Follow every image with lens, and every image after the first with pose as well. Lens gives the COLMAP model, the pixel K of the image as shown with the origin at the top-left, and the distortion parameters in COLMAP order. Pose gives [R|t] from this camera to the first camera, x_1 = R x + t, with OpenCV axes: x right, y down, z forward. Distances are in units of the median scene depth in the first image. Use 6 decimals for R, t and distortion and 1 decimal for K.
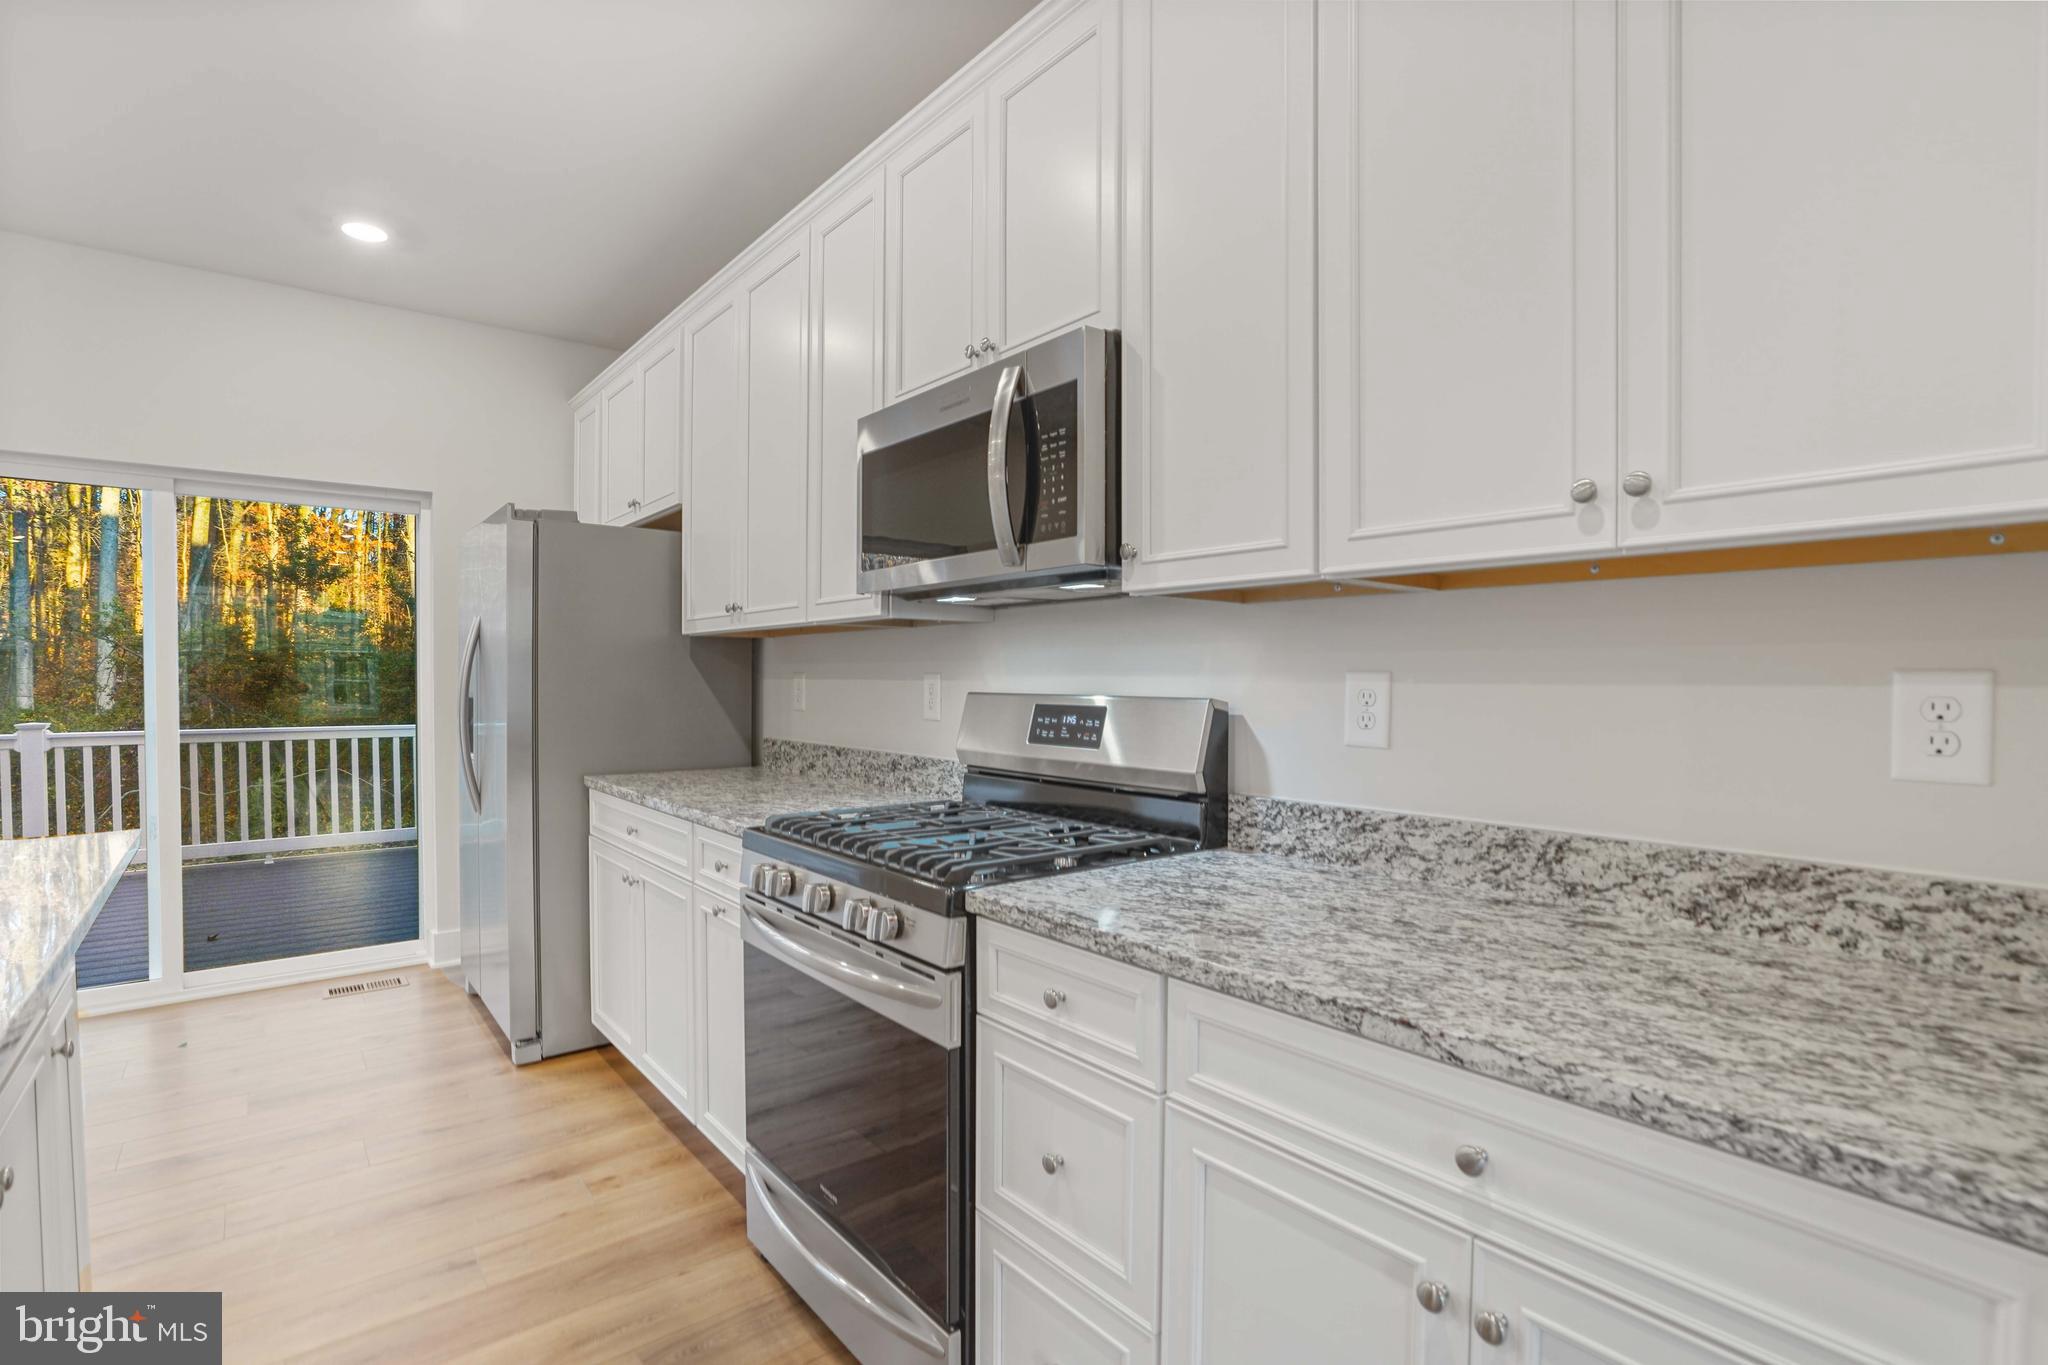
lens RADIAL K [[973.5, 0, 1016.3], [0, 973.5, 696.6], [0, 0, 1]] dist [-0.018668, 0.000147]
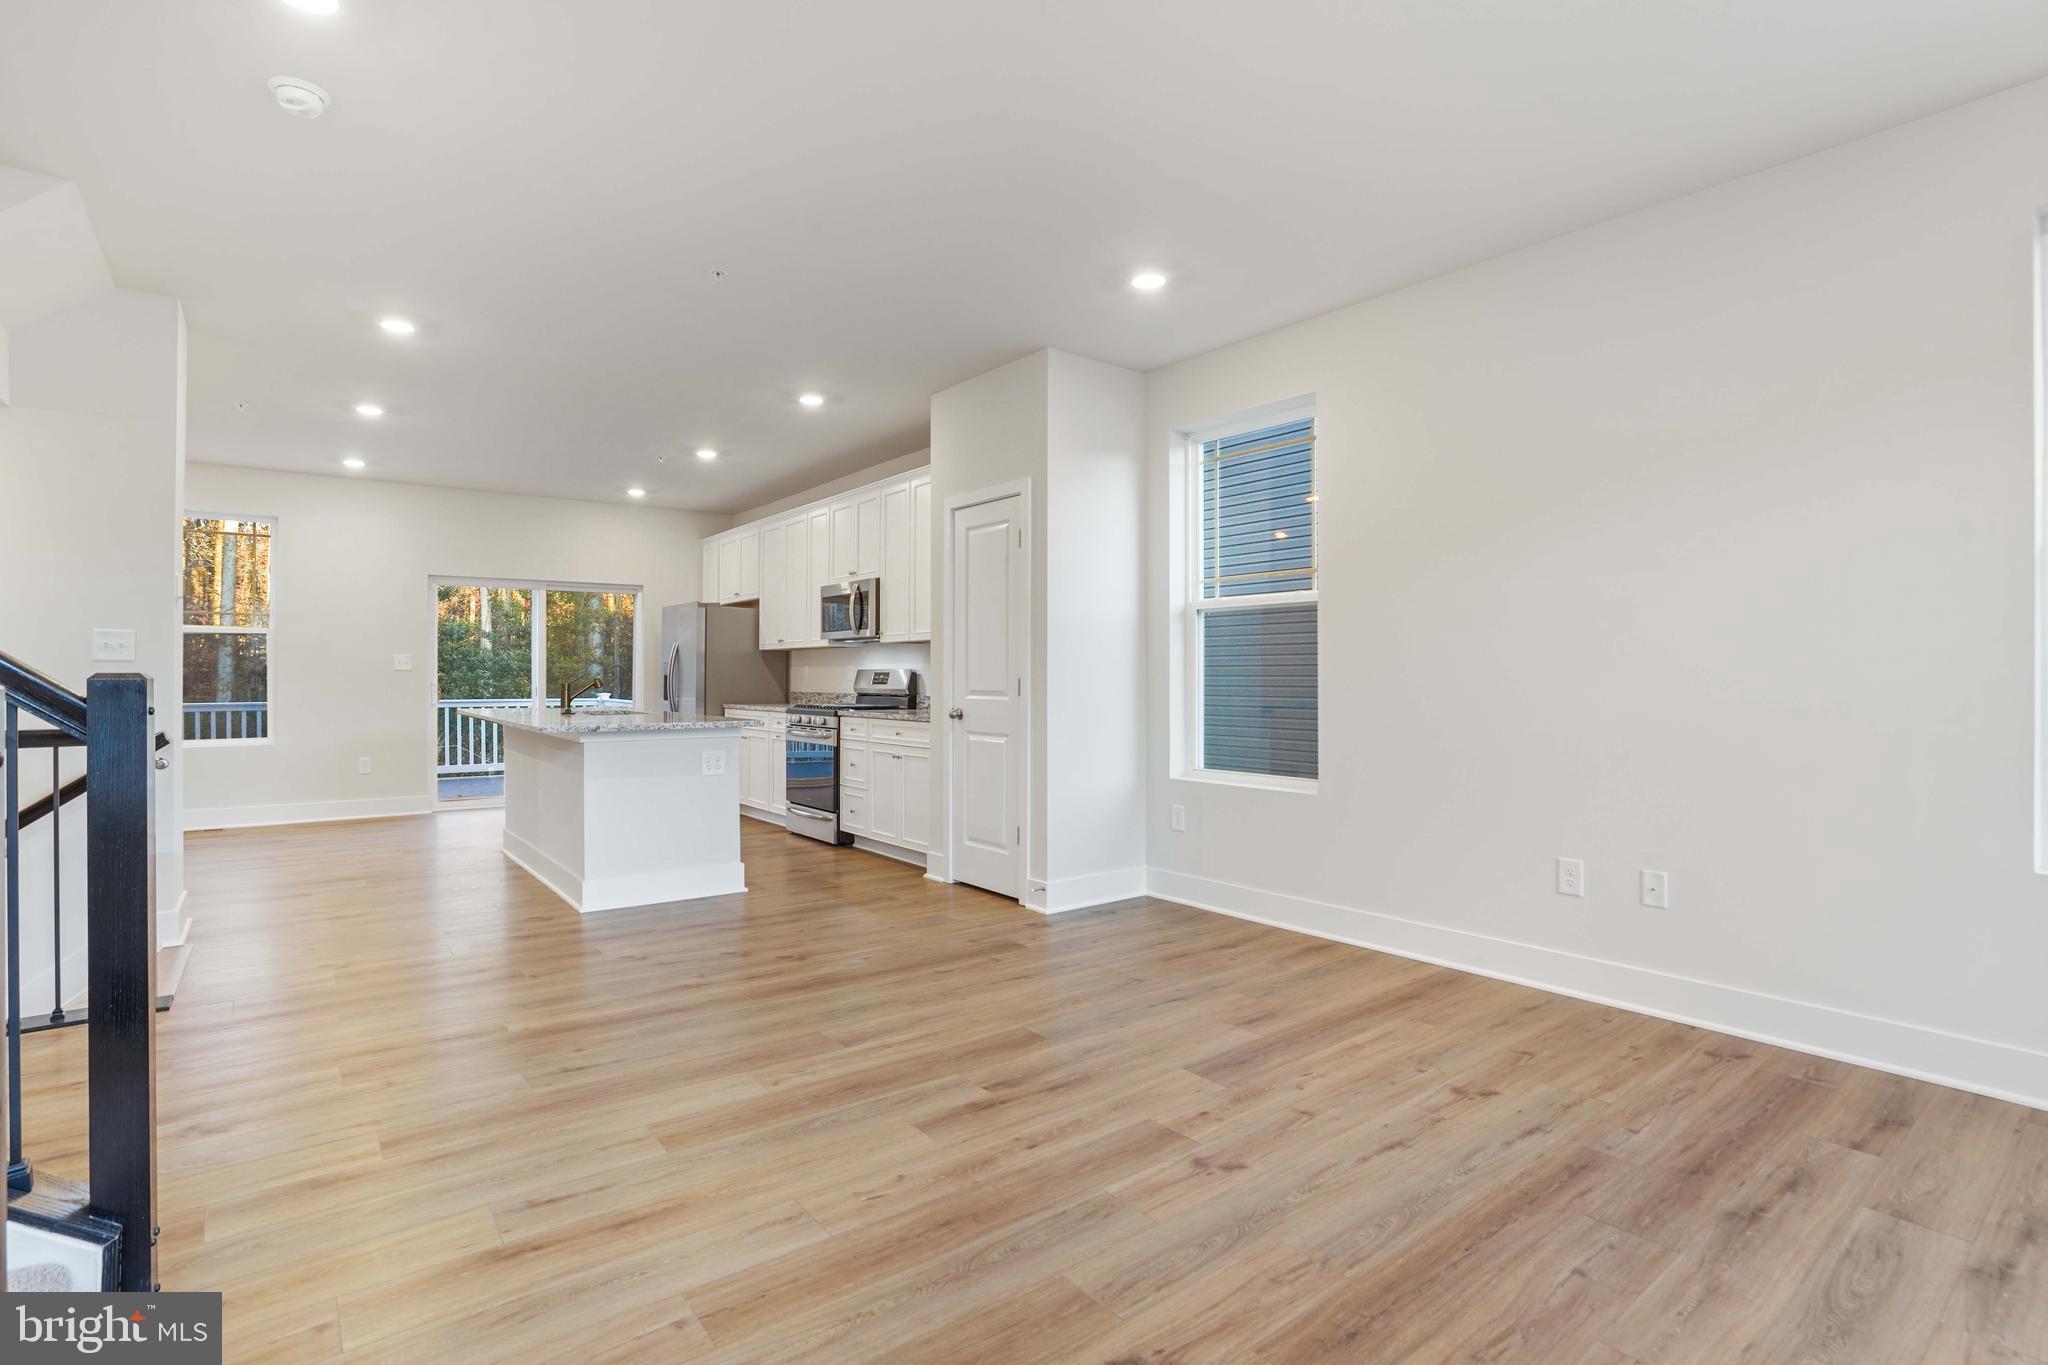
lens RADIAL K [[979.0, 0, 1012.0], [0, 979.0, 665.5], [0, 0, 1]] dist [-0.019239, 0.000166]
pose [[0.999581, -0.013637, -0.025528, 0.699652], [0.012930, 0.999535, -0.027628, 0.100344], [0.025893, 0.027286, 0.999292, -2.817690]]
